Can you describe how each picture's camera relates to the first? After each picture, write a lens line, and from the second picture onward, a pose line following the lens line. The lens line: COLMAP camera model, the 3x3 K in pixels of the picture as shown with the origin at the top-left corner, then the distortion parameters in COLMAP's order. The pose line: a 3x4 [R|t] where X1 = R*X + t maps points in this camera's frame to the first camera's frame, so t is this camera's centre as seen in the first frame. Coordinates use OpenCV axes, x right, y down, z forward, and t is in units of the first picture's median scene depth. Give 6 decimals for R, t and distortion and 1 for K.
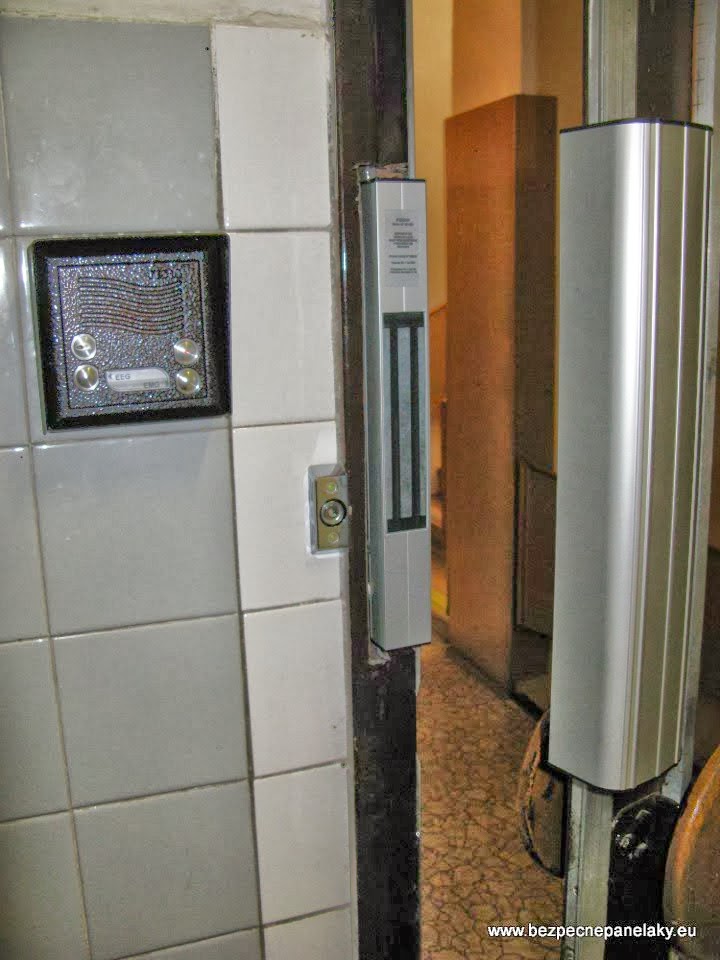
lens RADIAL K [[970.4, 0, 360.0], [0, 970.4, 480.0], [0, 0, 1]] dist [-0.002882, 0.000262]
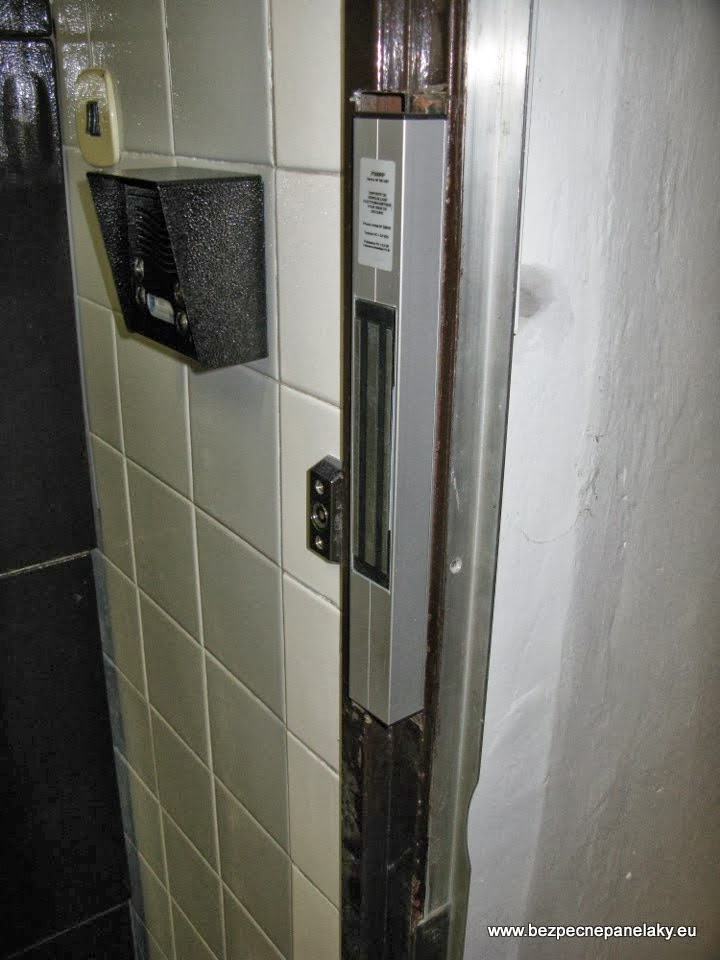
lens RADIAL K [[970.4, 0, 360.0], [0, 970.4, 480.0], [0, 0, 1]] dist [-0.002882, 0.000262]
pose [[0.266582, 0.383439, -0.884256, 0.714658], [-0.212305, 0.918283, 0.334190, -0.283792], [0.940139, 0.098643, 0.326204, 0.746766]]
